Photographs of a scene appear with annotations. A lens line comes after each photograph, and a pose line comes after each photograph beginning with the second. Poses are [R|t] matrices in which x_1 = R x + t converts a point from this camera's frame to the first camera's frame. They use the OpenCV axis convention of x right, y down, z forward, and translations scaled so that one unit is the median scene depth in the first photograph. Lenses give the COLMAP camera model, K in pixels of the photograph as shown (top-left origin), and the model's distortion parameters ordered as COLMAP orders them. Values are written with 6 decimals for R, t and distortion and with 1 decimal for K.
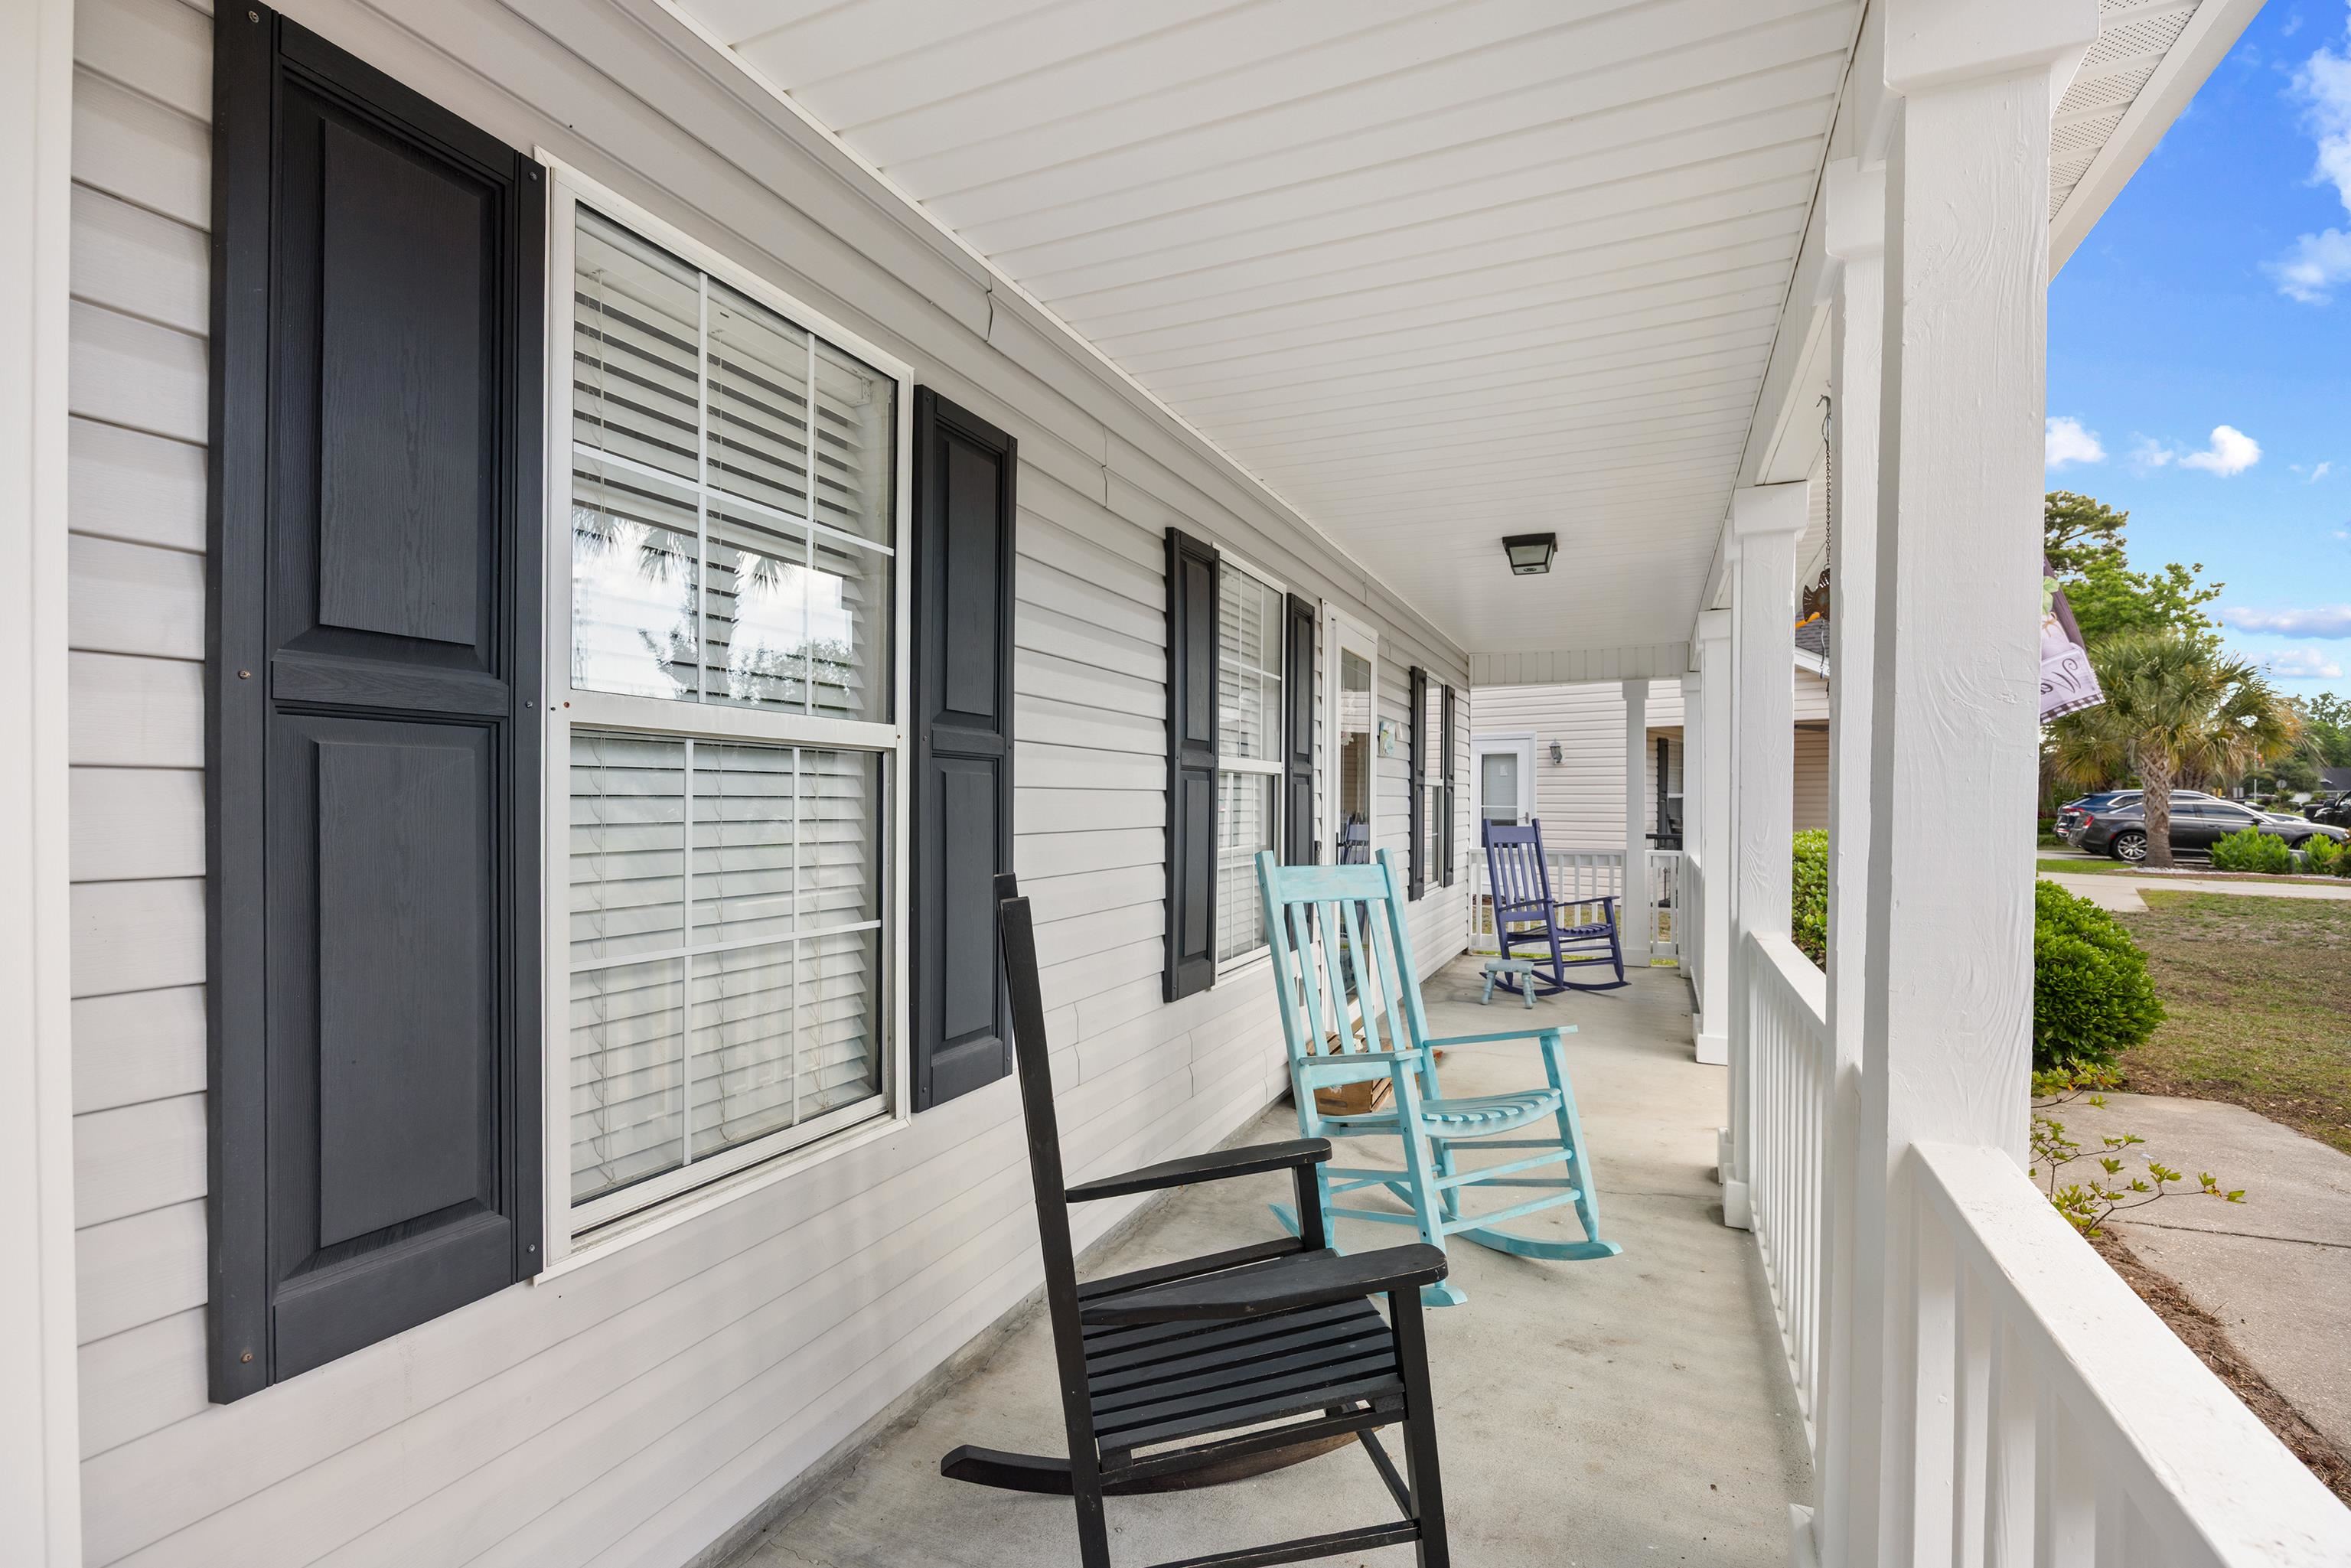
lens RADIAL K [[1092.2, 0, 1178.5], [0, 1092.2, 811.9], [0, 0, 1]] dist [-0.013961, 0.000334]
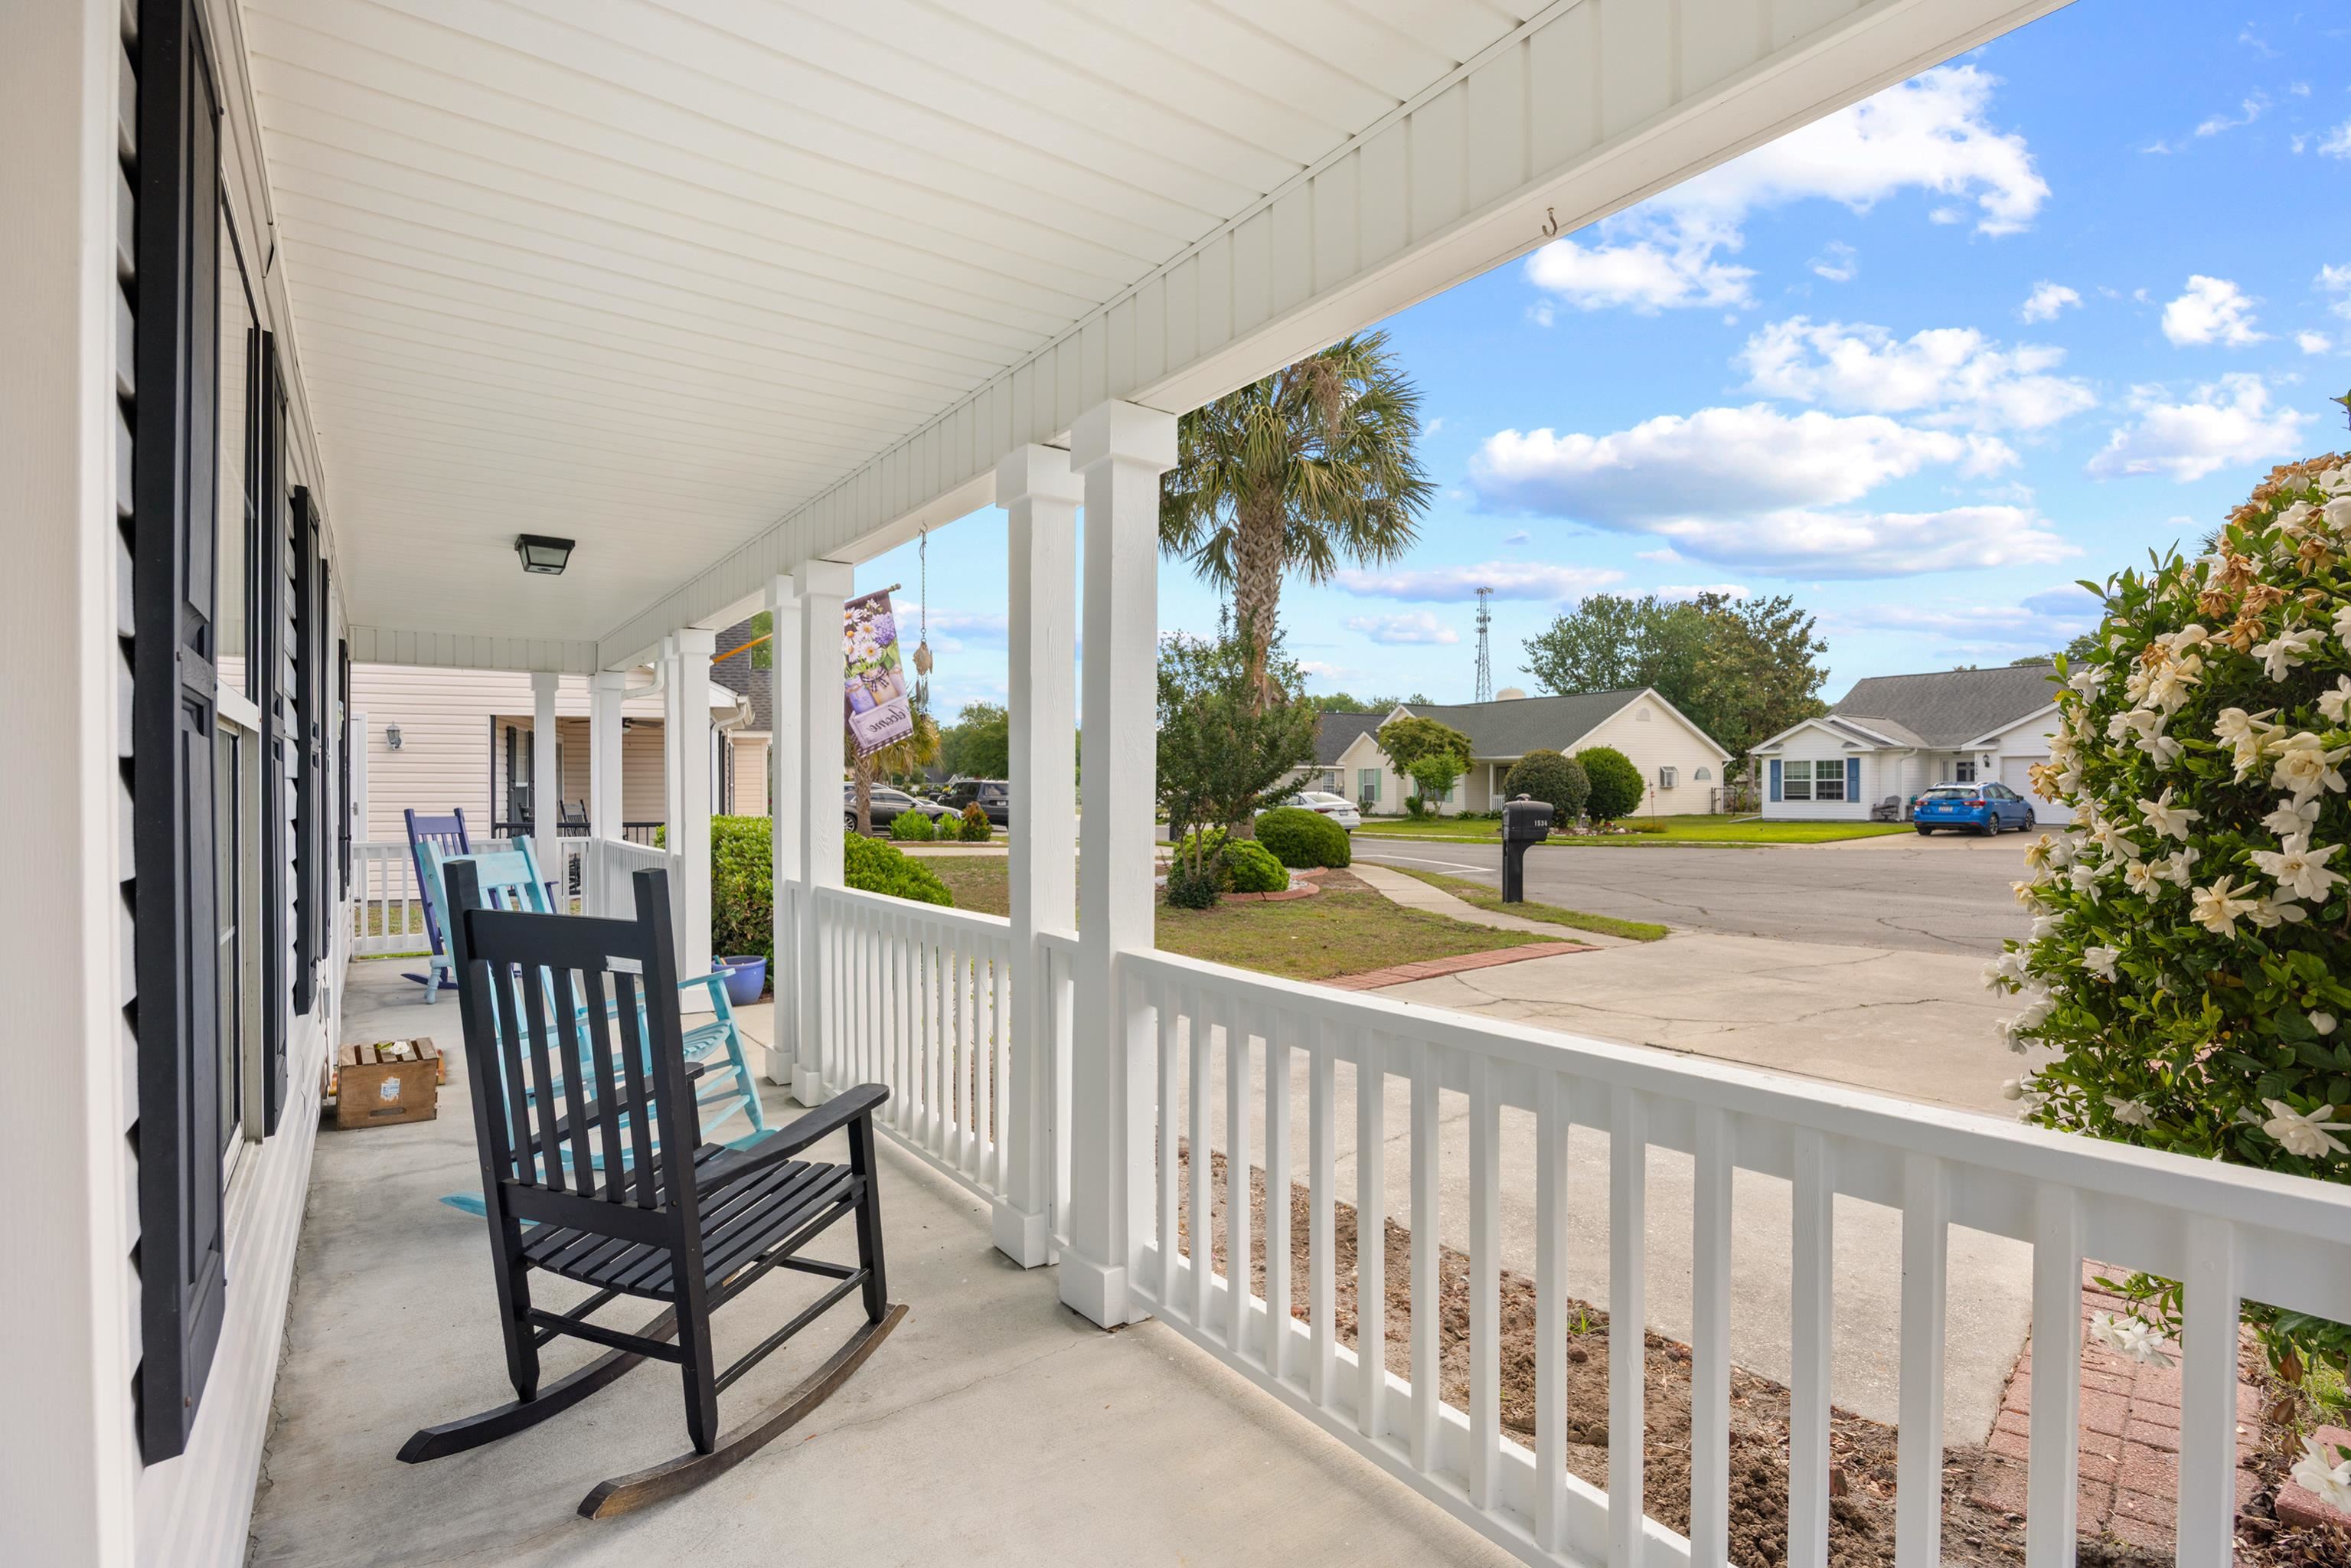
lens RADIAL K [[1092.3, 0, 1178.5], [0, 1092.3, 811.9], [0, 0, 1]] dist [-0.013961, 0.000334]
pose [[0.490292, -0.015292, 0.871424, -0.427239], [0.005804, 0.999881, 0.014281, -0.001777], [-0.871539, -0.001944, 0.490322, -0.063210]]
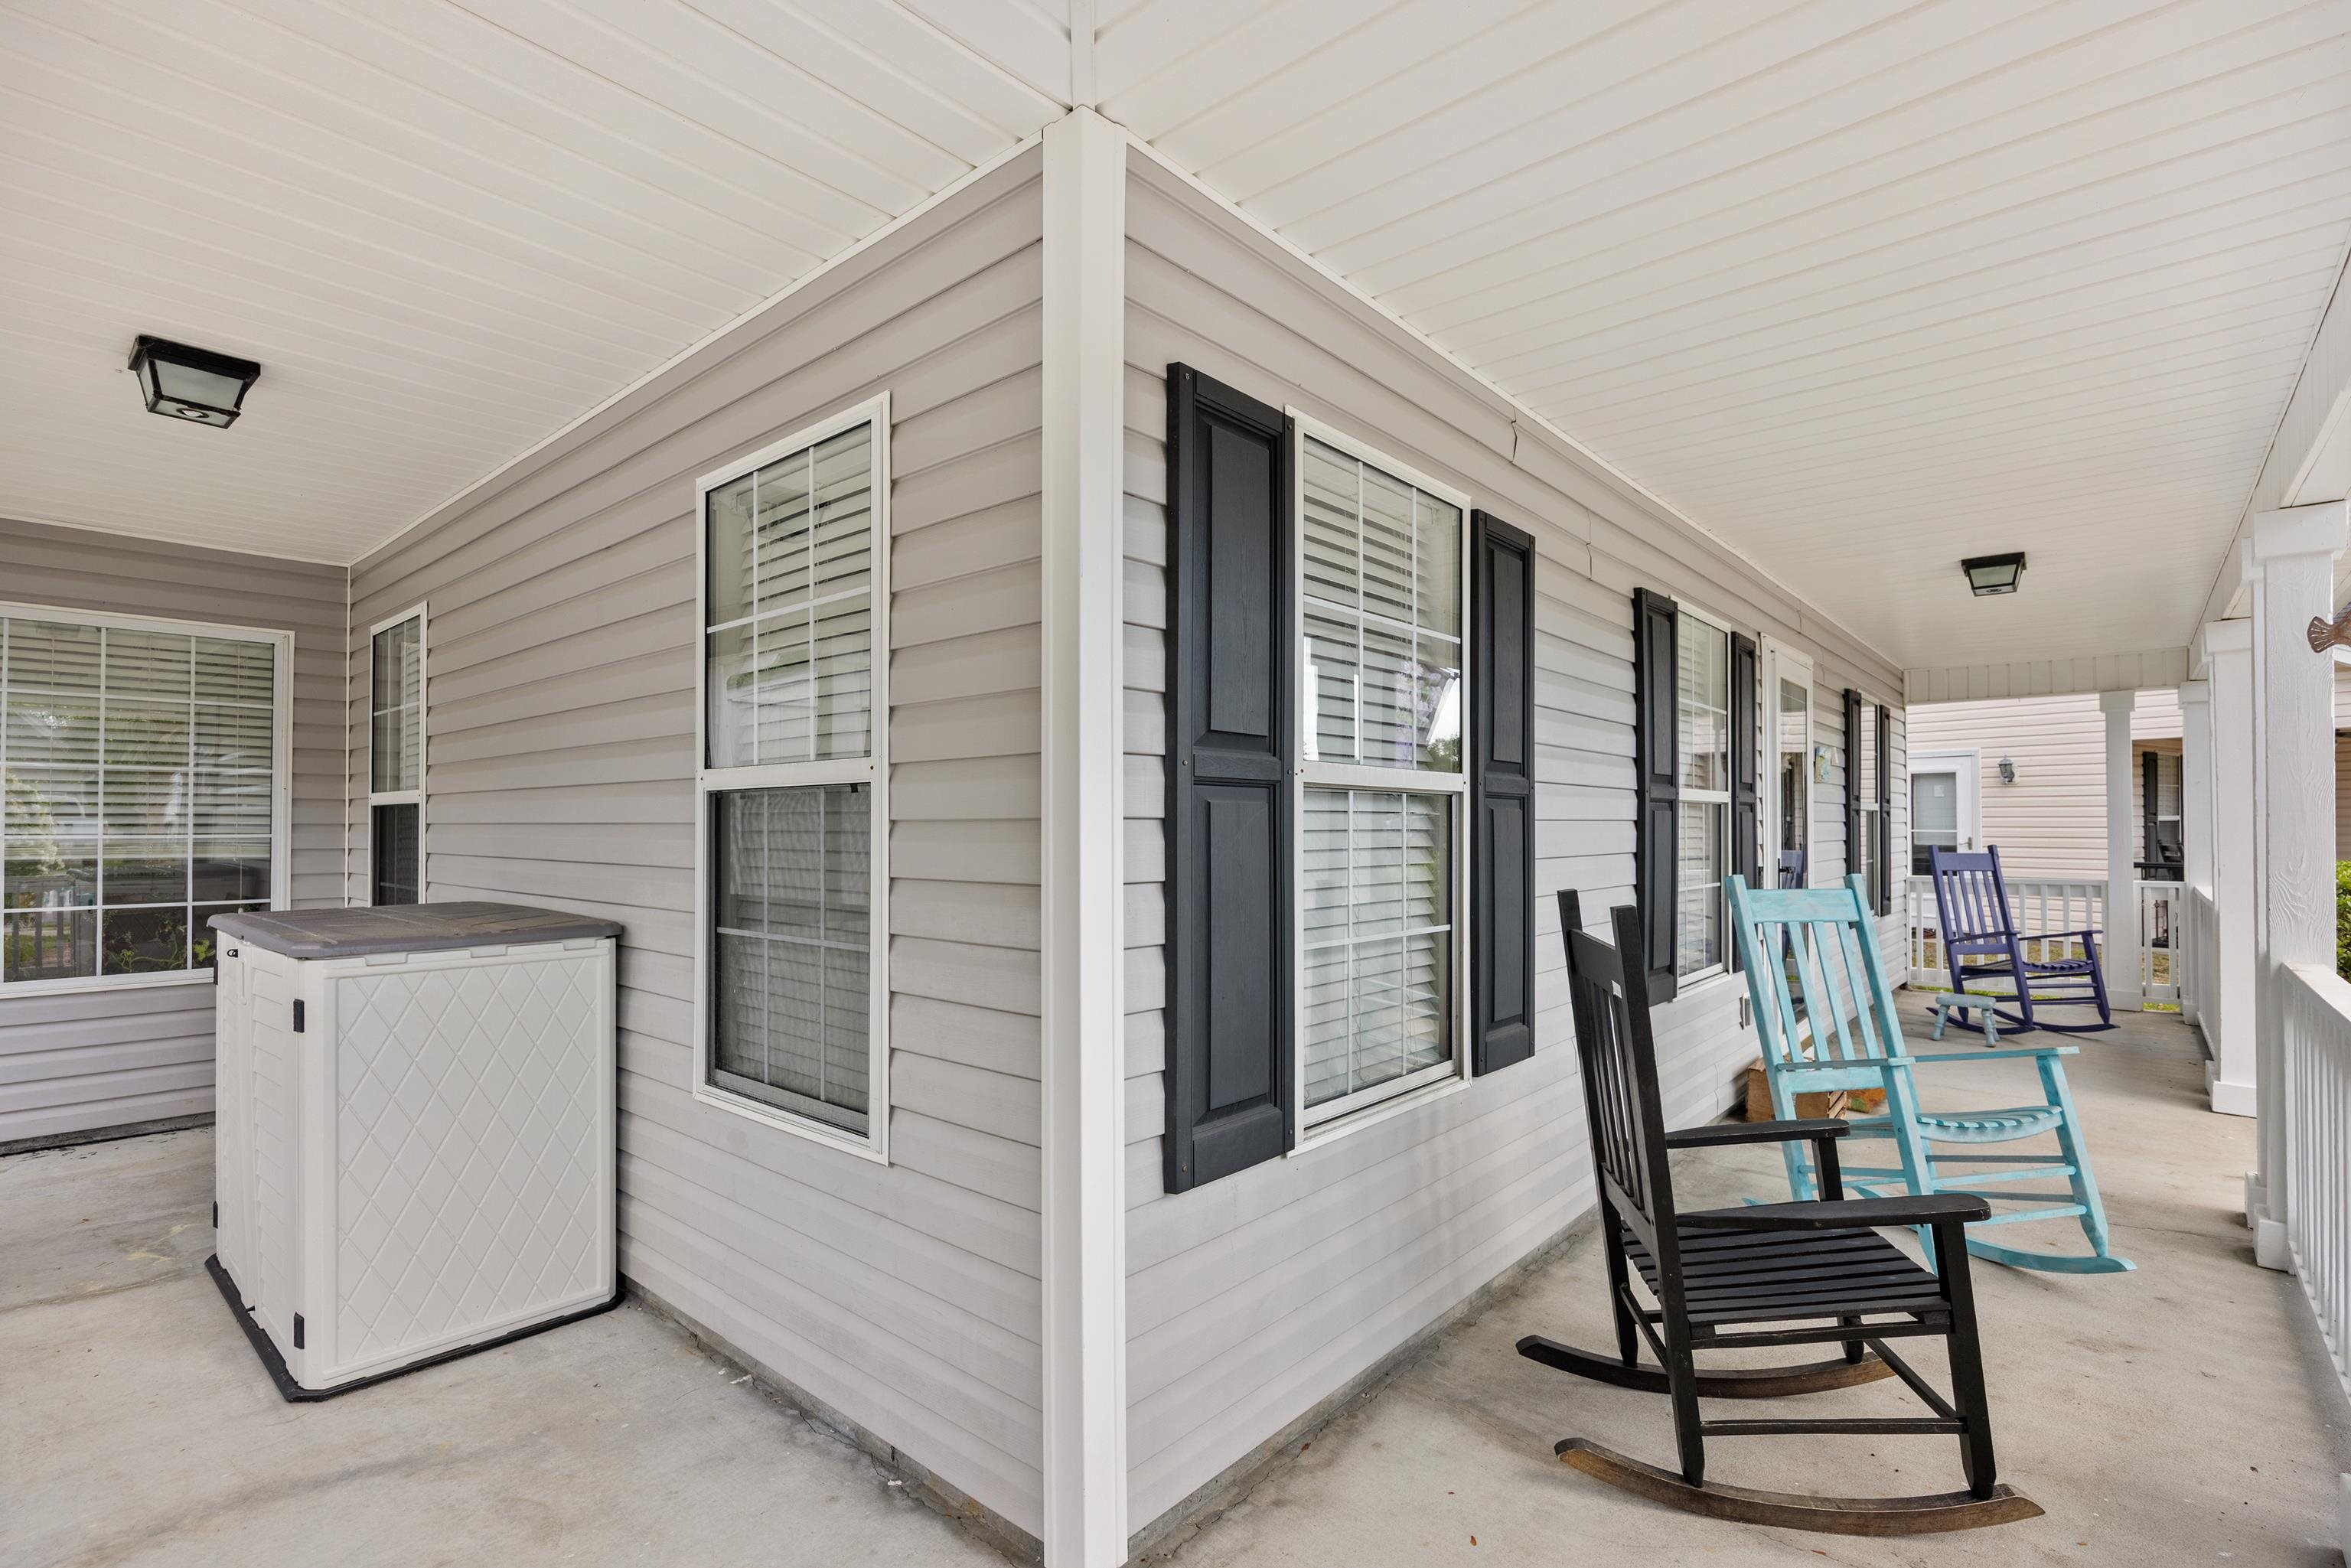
lens RADIAL K [[1107.0, 0, 1175.6], [0, 1107.0, 809.4], [0, 0, 1]] dist [-0.011120, 0.000739]
pose [[0.954396, -0.005293, -0.298496, -0.124889], [-0.001395, 0.999753, -0.022189, -0.005256], [0.298540, 0.021594, 0.954153, -0.229274]]
